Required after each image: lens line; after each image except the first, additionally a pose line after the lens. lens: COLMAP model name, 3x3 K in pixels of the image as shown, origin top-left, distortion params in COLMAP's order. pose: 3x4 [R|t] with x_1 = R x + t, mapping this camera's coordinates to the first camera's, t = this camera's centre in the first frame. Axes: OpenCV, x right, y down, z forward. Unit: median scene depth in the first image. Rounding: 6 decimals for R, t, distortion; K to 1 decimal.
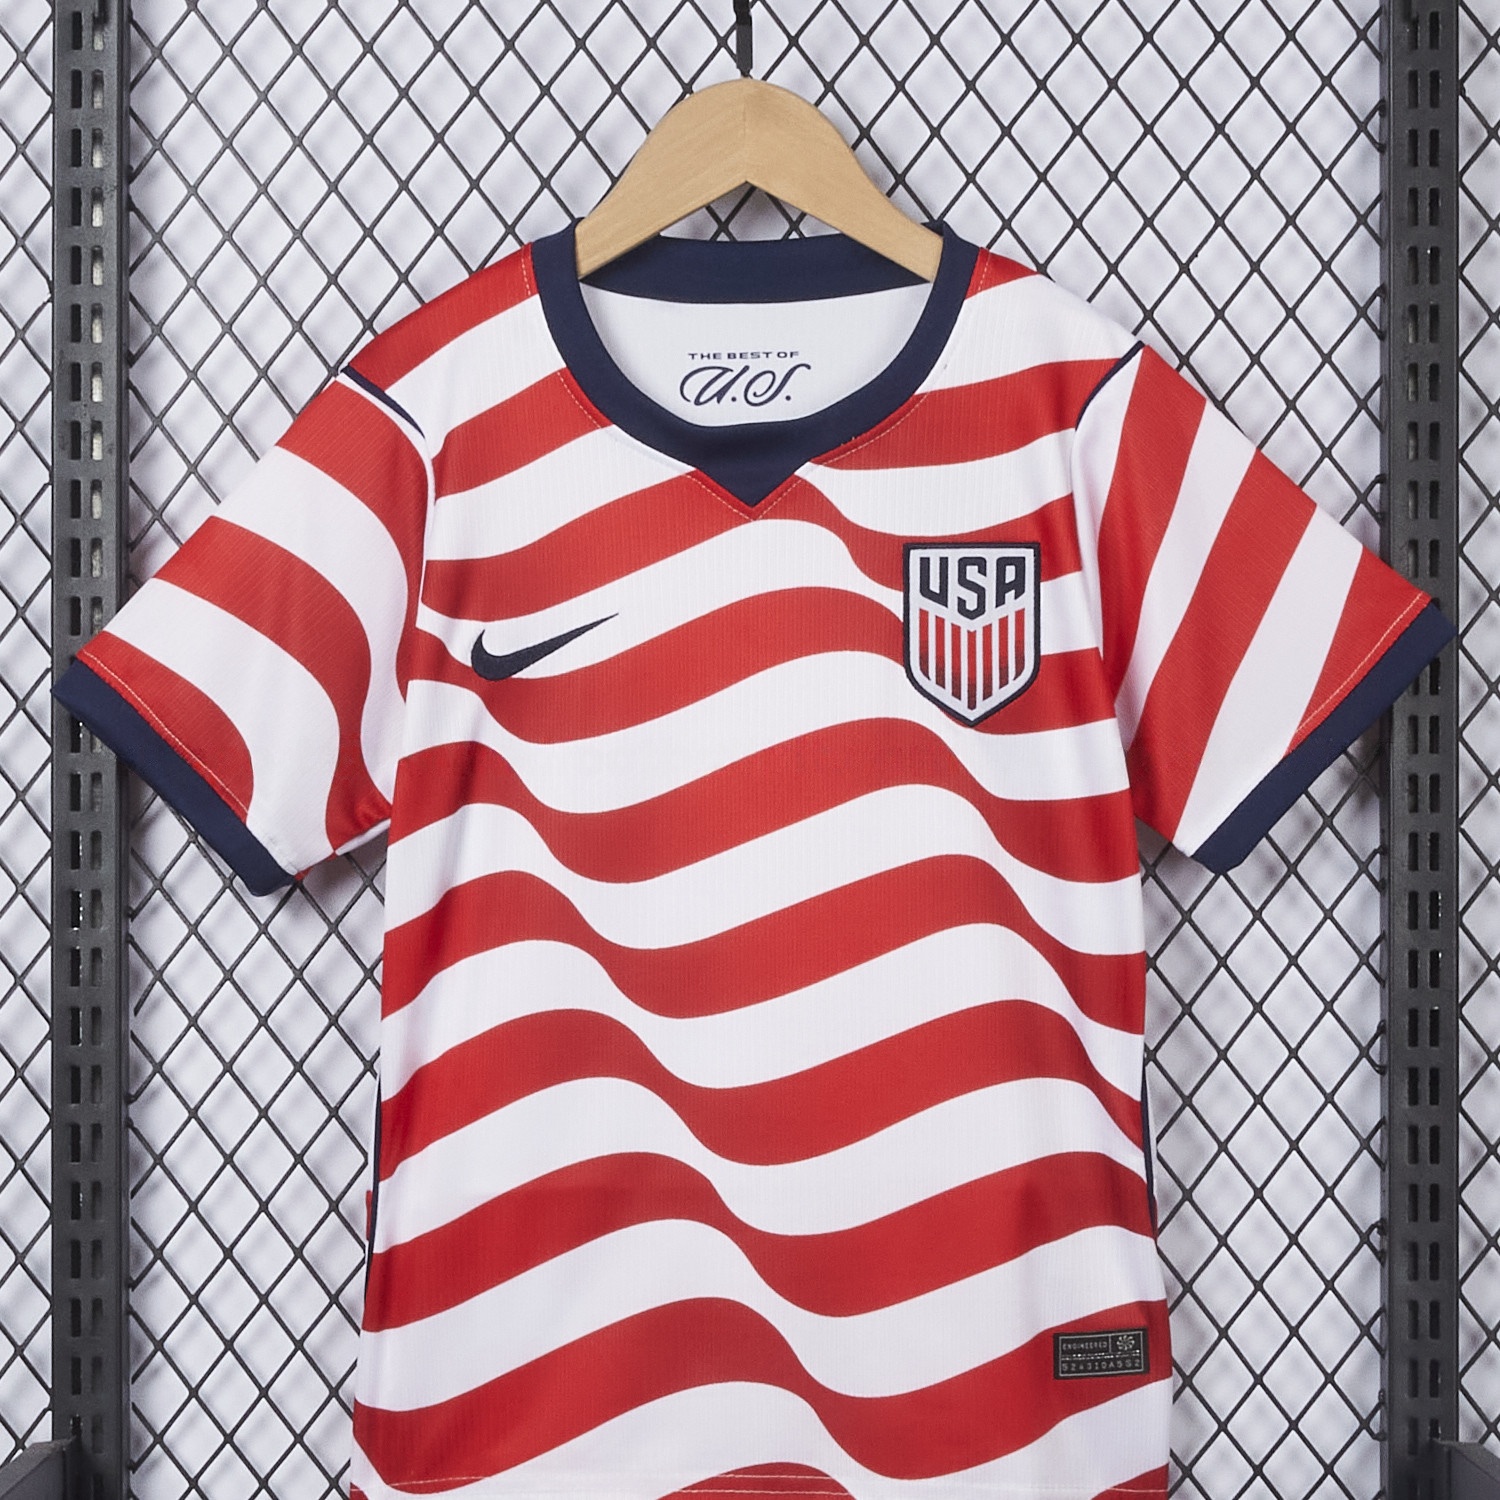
lens RADIAL K [[3966.1, 0, 759.9], [0, 3966.1, 754.4], [0, 0, 1]] dist [-0.154049, 0.000000]
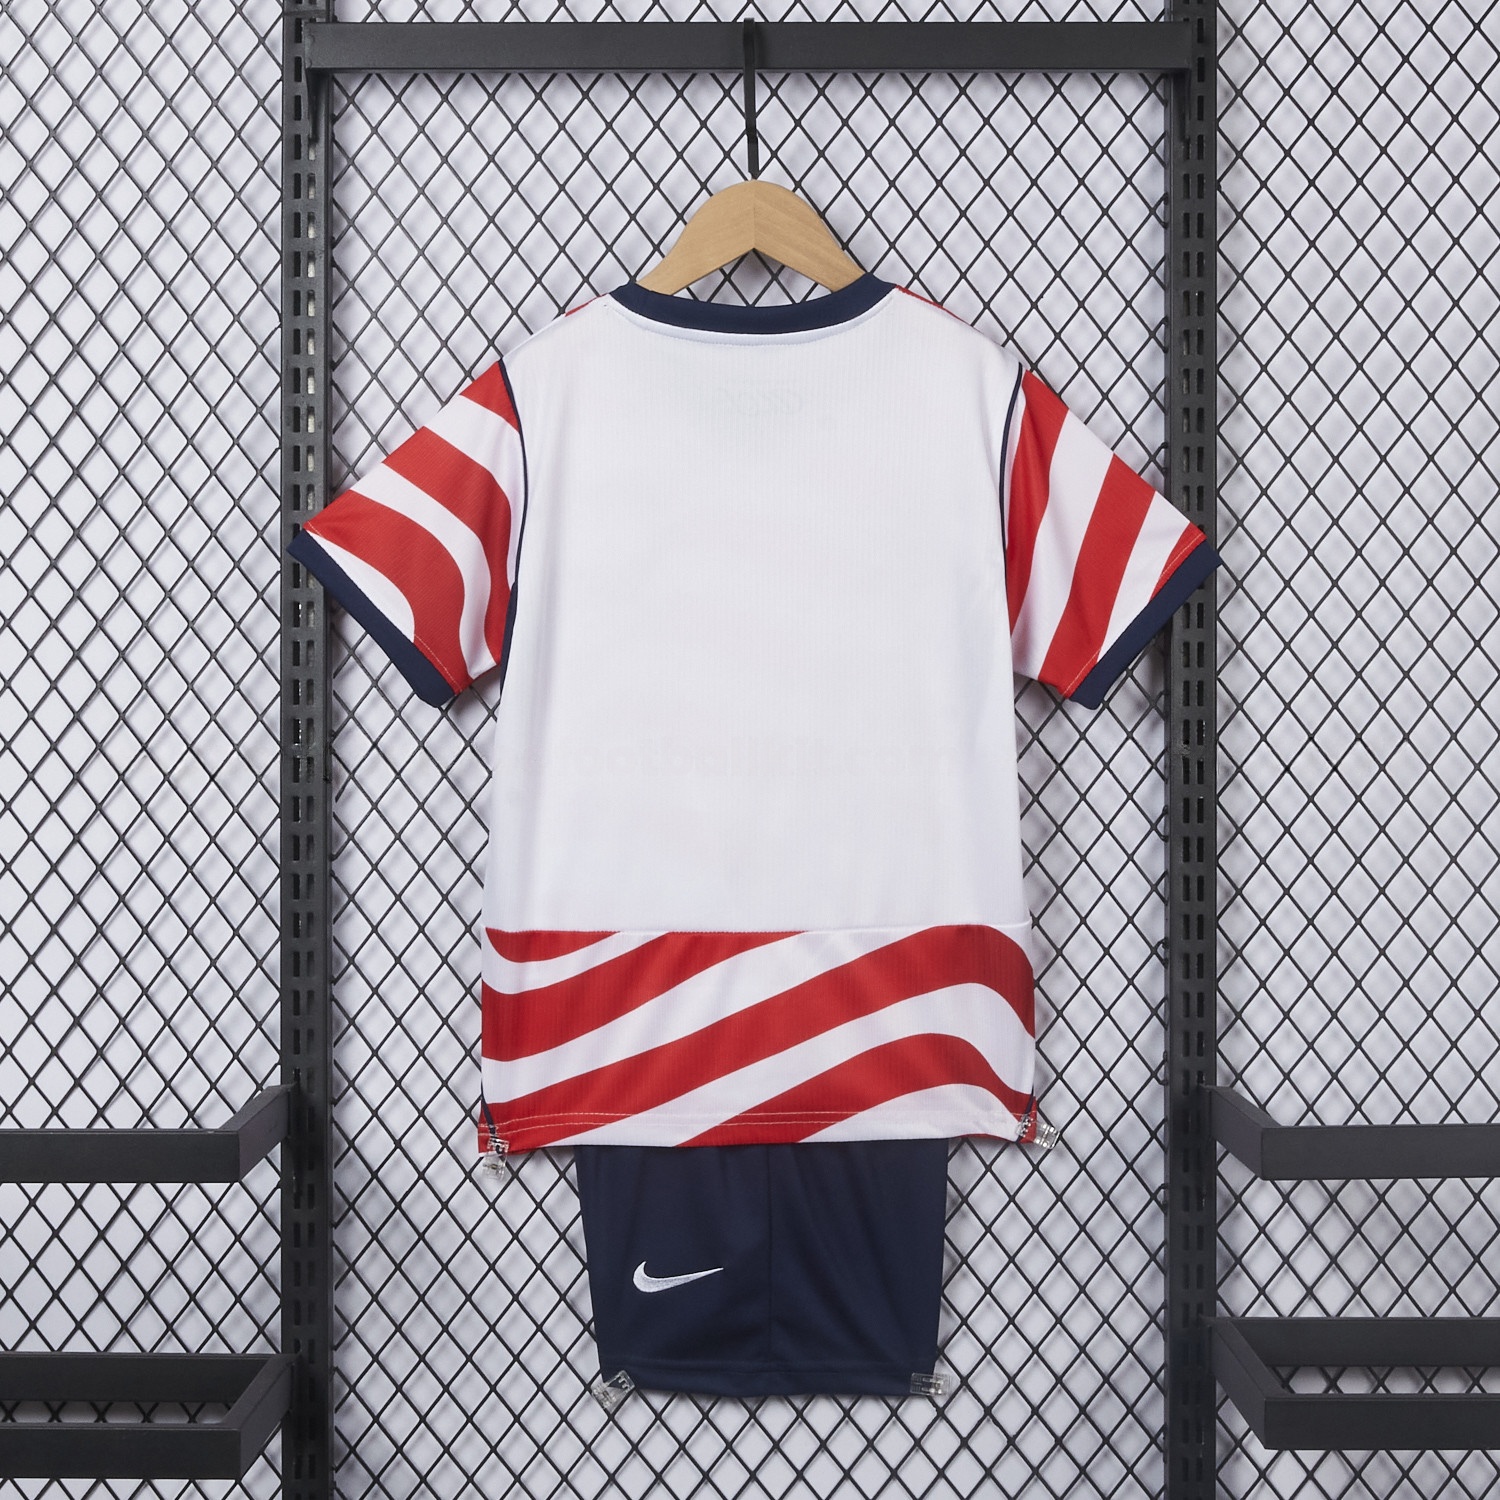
lens RADIAL K [[3966.1, 0, 741.0], [0, 3966.1, 743.9], [0, 0, 1]] dist [-0.154049, 0.000000]
pose [[0.999999, 0.000245, 0.001284, -0.005982], [-0.000258, 0.999954, 0.009618, 0.029390], [-0.001281, -0.009618, 0.999953, -0.506408]]
